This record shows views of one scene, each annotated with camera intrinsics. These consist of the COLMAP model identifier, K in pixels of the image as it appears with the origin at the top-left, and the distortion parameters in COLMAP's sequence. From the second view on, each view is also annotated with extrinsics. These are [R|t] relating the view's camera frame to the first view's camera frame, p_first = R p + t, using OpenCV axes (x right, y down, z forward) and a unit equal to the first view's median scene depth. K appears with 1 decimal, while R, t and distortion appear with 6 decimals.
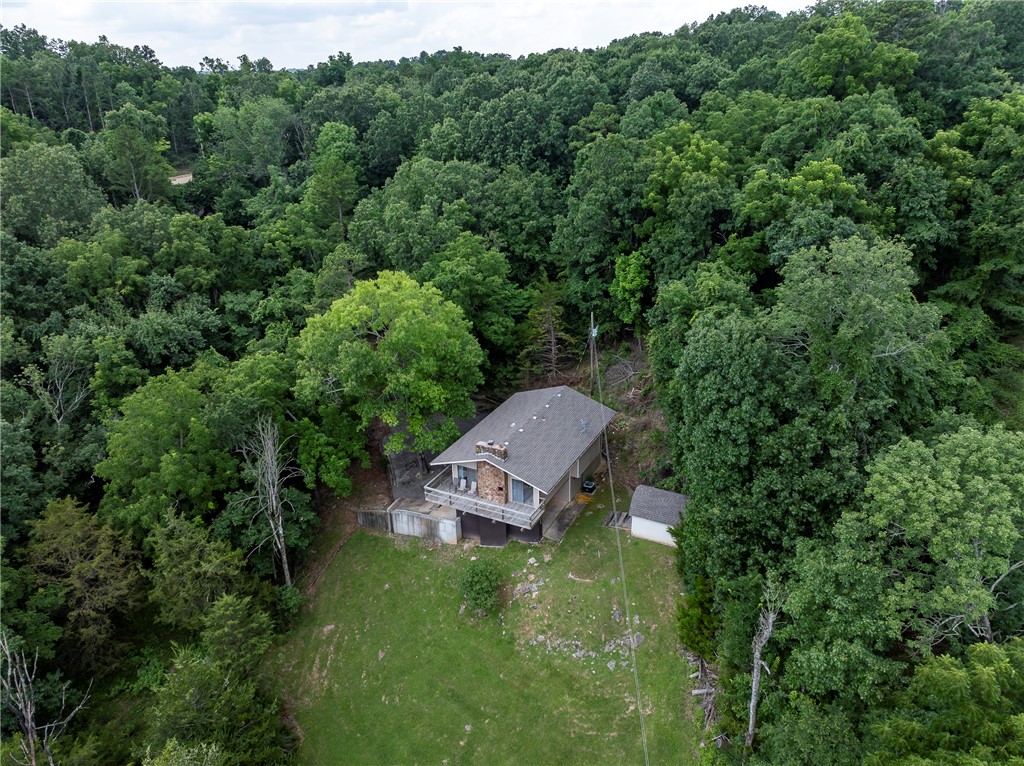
lens RADIAL K [[718.7, 0, 518.0], [0, 718.7, 385.8], [0, 0, 1]] dist [-0.028221, 0.010611]
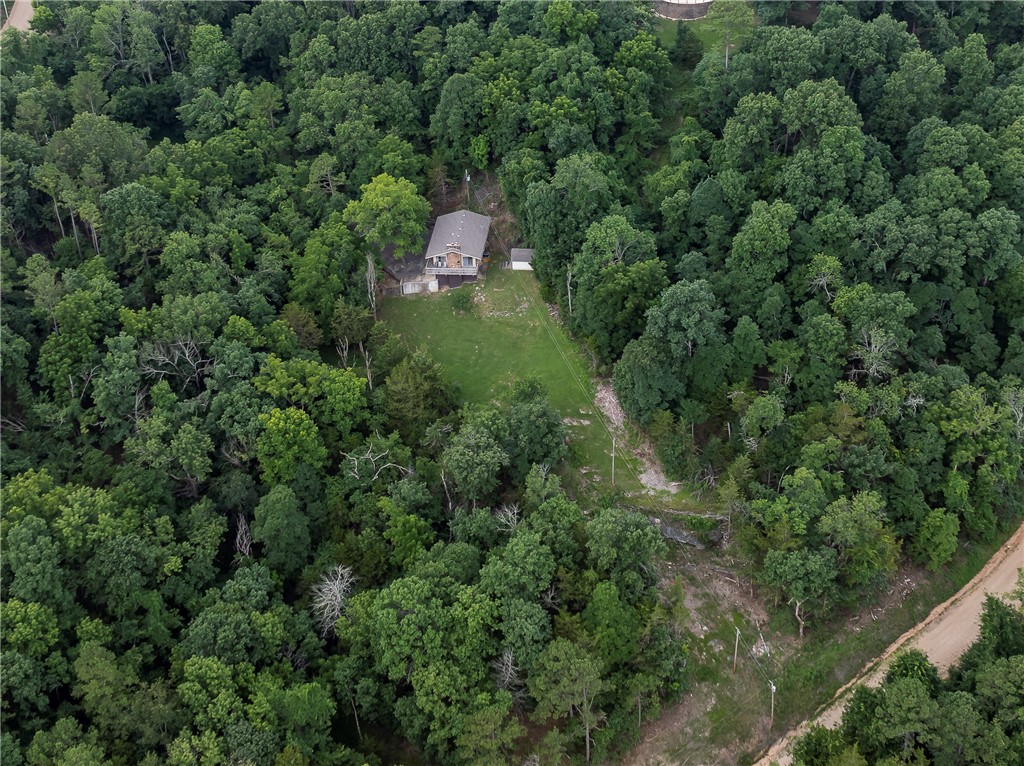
lens RADIAL K [[1286.2, 0, 584.0], [0, 1286.2, 241.9], [0, 0, 1]] dist [0.002731, 0.015478]
pose [[0.916872, -0.201836, 0.344395, -1.005899], [0.157674, 0.975714, 0.152055, -0.461418], [-0.366722, -0.085113, 0.926429, -2.834280]]
